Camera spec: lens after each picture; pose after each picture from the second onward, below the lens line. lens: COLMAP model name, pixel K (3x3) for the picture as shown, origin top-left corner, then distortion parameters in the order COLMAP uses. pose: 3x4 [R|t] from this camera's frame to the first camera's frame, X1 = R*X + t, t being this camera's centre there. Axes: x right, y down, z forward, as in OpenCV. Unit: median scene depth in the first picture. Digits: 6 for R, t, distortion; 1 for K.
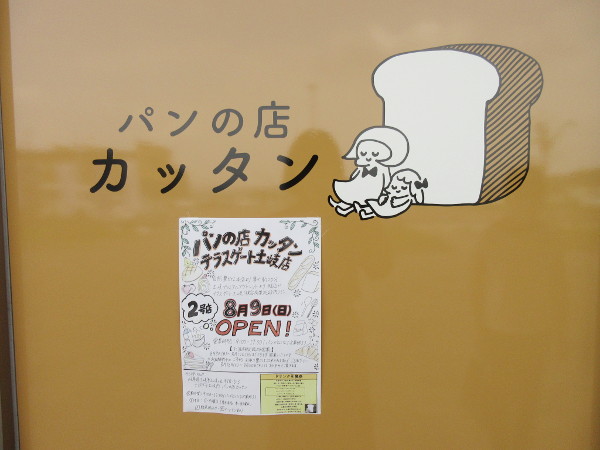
lens RADIAL K [[446.8, 0, 302.7], [0, 446.8, 225.6], [0, 0, 1]] dist [0.014726, 0.005664]
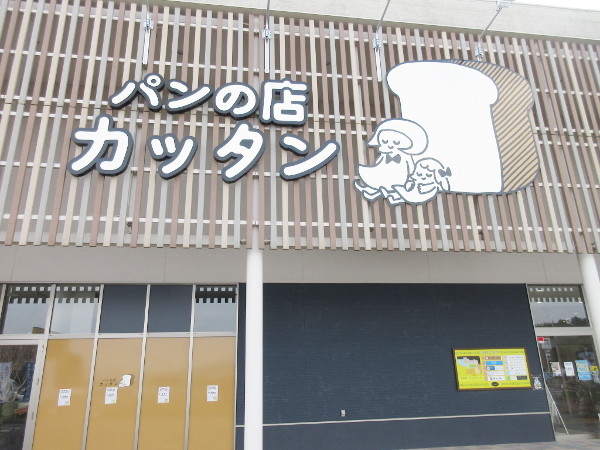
lens RADIAL K [[446.8, 0, 299.7], [0, 446.8, 226.8], [0, 0, 1]] dist [0.014726, 0.005664]
pose [[0.979659, 0.036475, 0.197328, -0.229917], [0.043269, 0.921816, -0.385206, 0.374773], [-0.195951, 0.385909, 0.901486, 0.231856]]
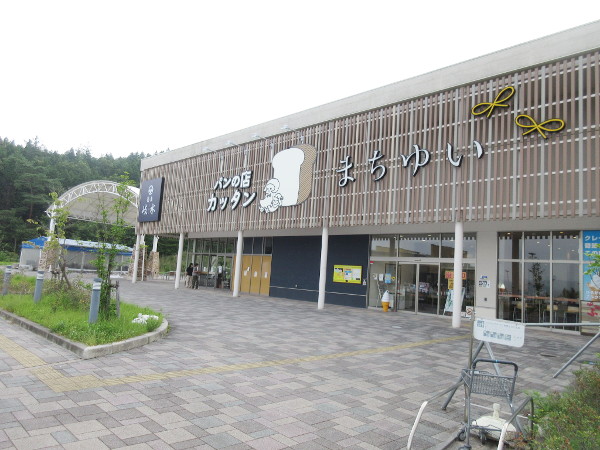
lens RADIAL K [[446.8, 0, 299.4], [0, 446.8, 224.6], [0, 0, 1]] dist [0.014726, 0.005664]
pose [[0.730049, -0.027972, -0.682822, 2.072726], [-0.117128, 0.979256, -0.165344, 0.462710], [0.673283, 0.200687, 0.711628, -0.716986]]
